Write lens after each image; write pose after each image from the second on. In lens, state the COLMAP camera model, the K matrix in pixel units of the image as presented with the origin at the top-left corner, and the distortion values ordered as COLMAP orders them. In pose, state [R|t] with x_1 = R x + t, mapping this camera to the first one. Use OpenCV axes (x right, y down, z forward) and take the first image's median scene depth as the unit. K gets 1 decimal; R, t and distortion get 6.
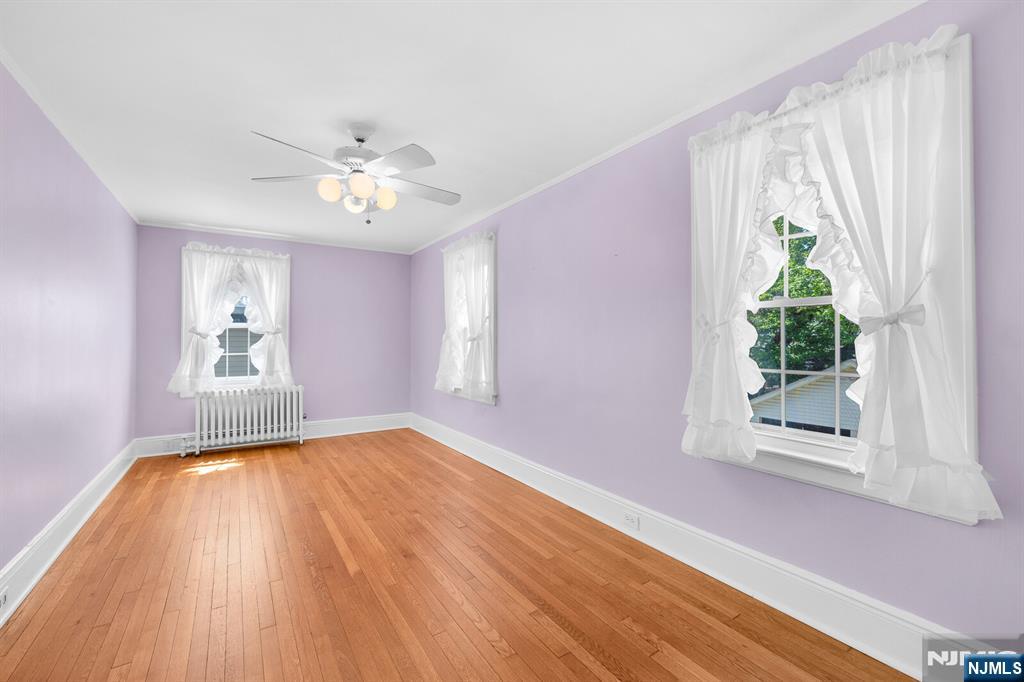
lens RADIAL K [[439.5, 0, 517.4], [0, 439.5, 340.8], [0, 0, 1]] dist [-0.000547, 0.000033]
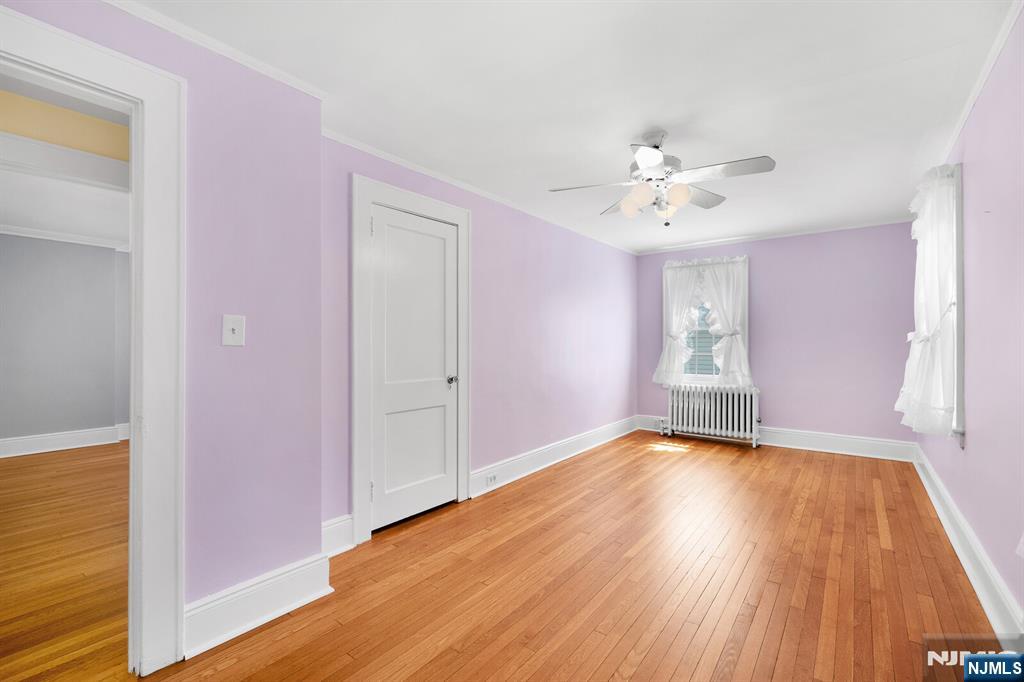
lens RADIAL K [[439.5, 0, 508.3], [0, 439.5, 342.4], [0, 0, 1]] dist [-0.000547, 0.000033]
pose [[0.325273, -0.000179, -0.945620, 0.269438], [0.002561, 0.999996, 0.000691, -0.001213], [0.945617, -0.002647, 0.325272, 0.179156]]
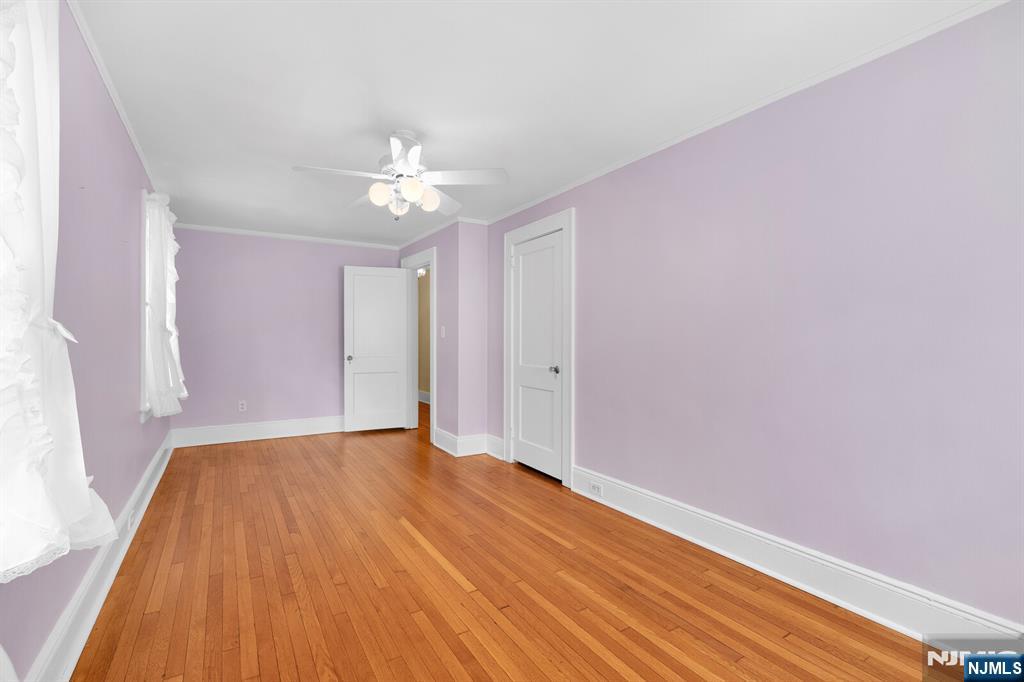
lens RADIAL K [[439.5, 0, 501.7], [0, 439.5, 338.7], [0, 0, 1]] dist [-0.000547, 0.000033]
pose [[-0.999990, 0.002852, 0.003498, -0.316791], [0.002867, 0.999986, 0.004419, -0.001762], [-0.003486, 0.004429, -0.999984, 1.088704]]
